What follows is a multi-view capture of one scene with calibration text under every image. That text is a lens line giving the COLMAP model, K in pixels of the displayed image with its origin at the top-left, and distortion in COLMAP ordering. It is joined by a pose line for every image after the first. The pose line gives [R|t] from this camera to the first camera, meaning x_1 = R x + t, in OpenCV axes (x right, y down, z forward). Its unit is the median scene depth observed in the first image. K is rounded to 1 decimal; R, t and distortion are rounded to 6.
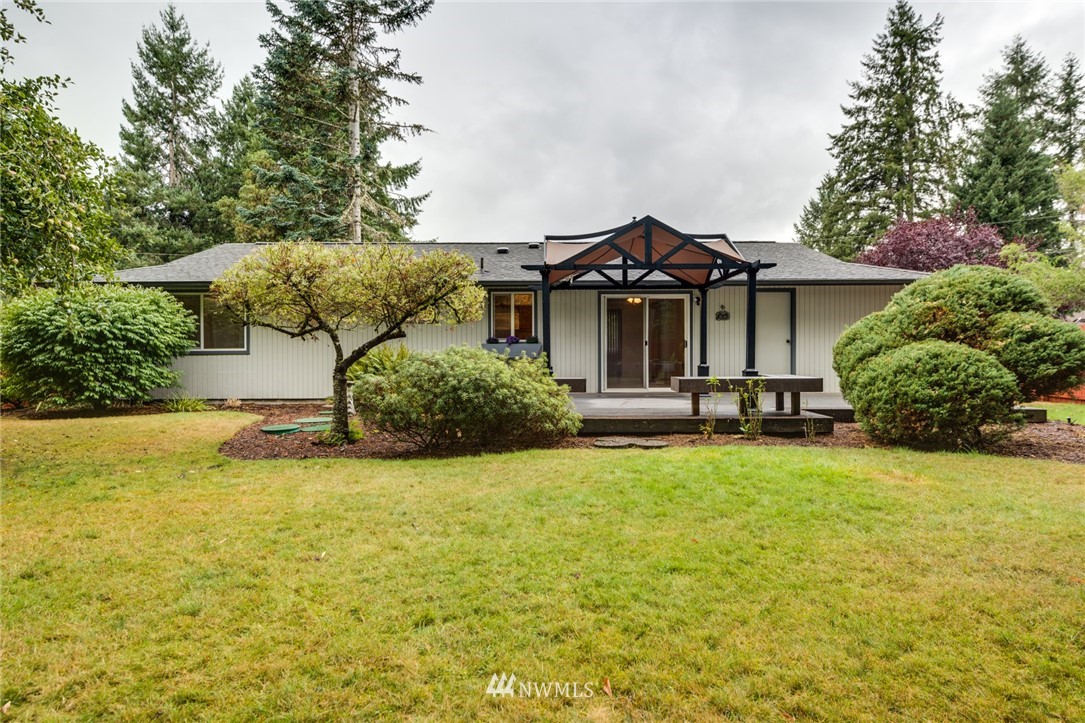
lens RADIAL K [[652.4, 0, 539.0], [0, 652.4, 355.4], [0, 0, 1]] dist [0.006275, -0.000406]
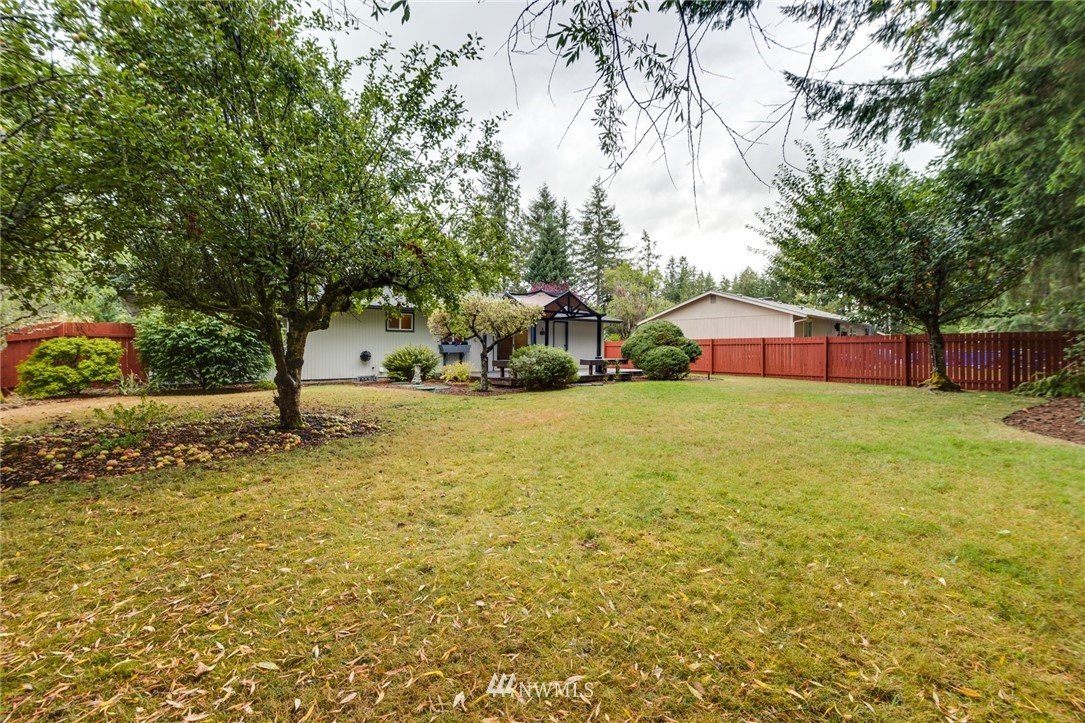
lens RADIAL K [[470.5, 0, 547.0], [0, 470.5, 358.9], [0, 0, 1]] dist [0.000402, 0.000015]
pose [[0.770989, -0.005004, 0.636829, -0.605444], [0.001821, 0.999982, 0.005653, 0.013092], [-0.636846, -0.003198, 0.770985, -0.156771]]
